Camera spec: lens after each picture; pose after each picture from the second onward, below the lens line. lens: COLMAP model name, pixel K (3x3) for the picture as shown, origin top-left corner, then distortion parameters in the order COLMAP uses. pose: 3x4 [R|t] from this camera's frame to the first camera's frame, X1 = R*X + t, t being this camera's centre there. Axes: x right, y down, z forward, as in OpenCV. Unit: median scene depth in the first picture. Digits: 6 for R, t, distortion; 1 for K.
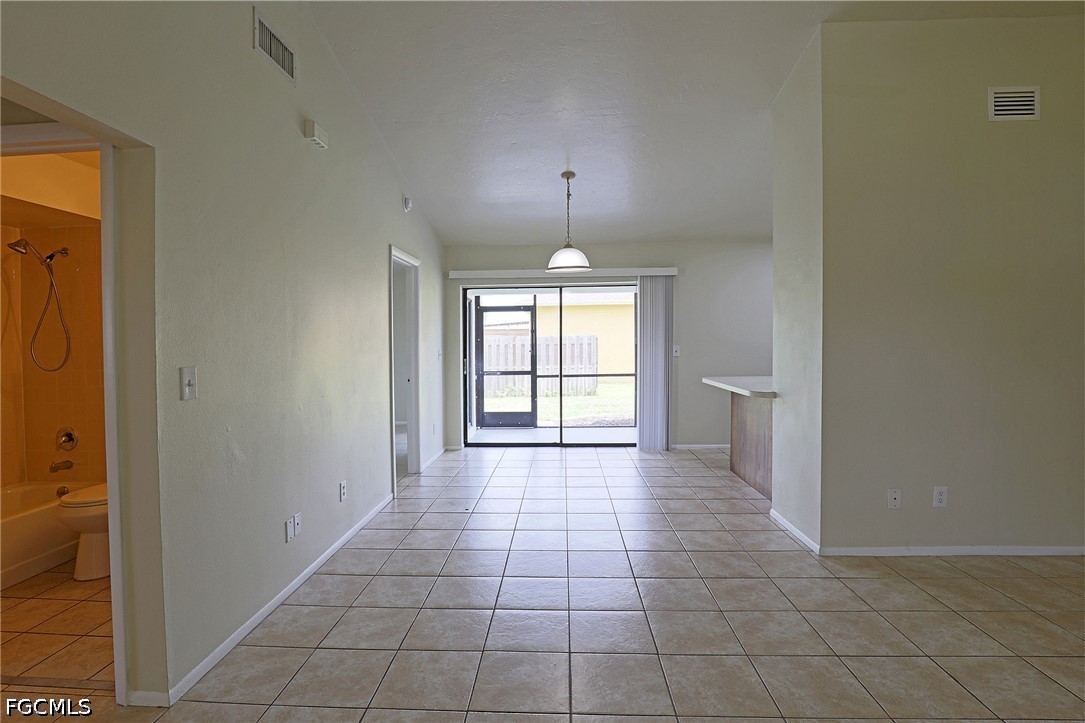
lens RADIAL K [[526.3, 0, 535.3], [0, 526.3, 341.9], [0, 0, 1]] dist [-0.041228, 0.005481]
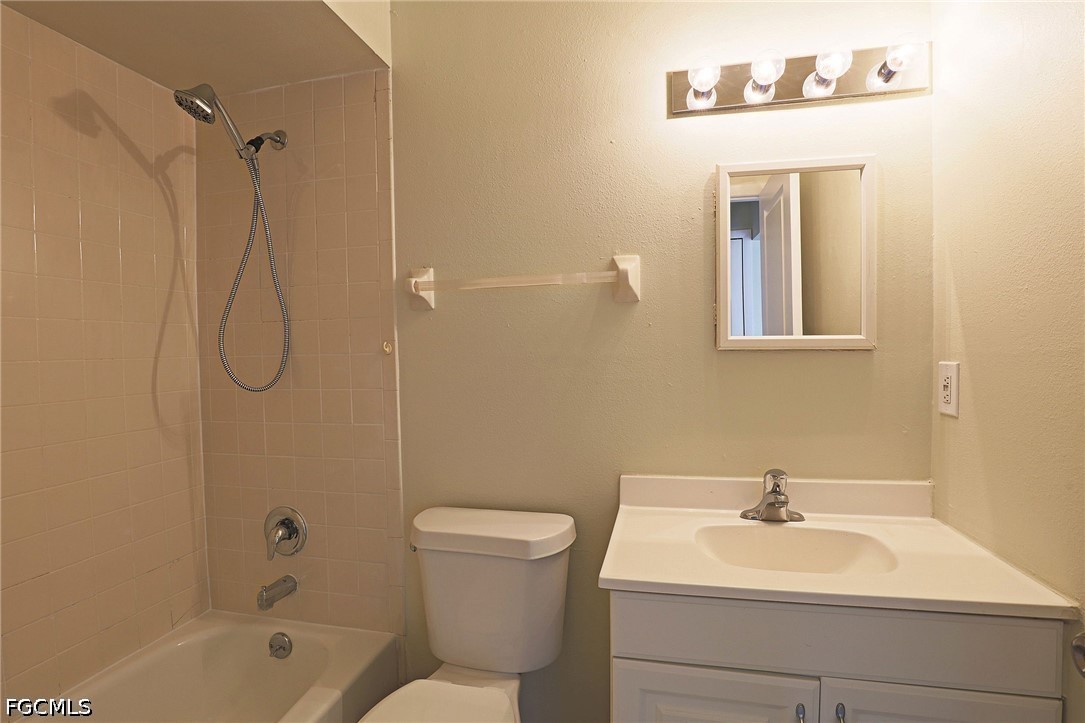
lens RADIAL K [[526.3, 0, 548.4], [0, 526.3, 362.5], [0, 0, 1]] dist [-0.041228, 0.005481]
pose [[0.984879, 0.001601, -0.173239, -0.594161], [0.001114, 0.999878, 0.015576, 0.022770], [0.173243, -0.015534, 0.984757, 0.566459]]
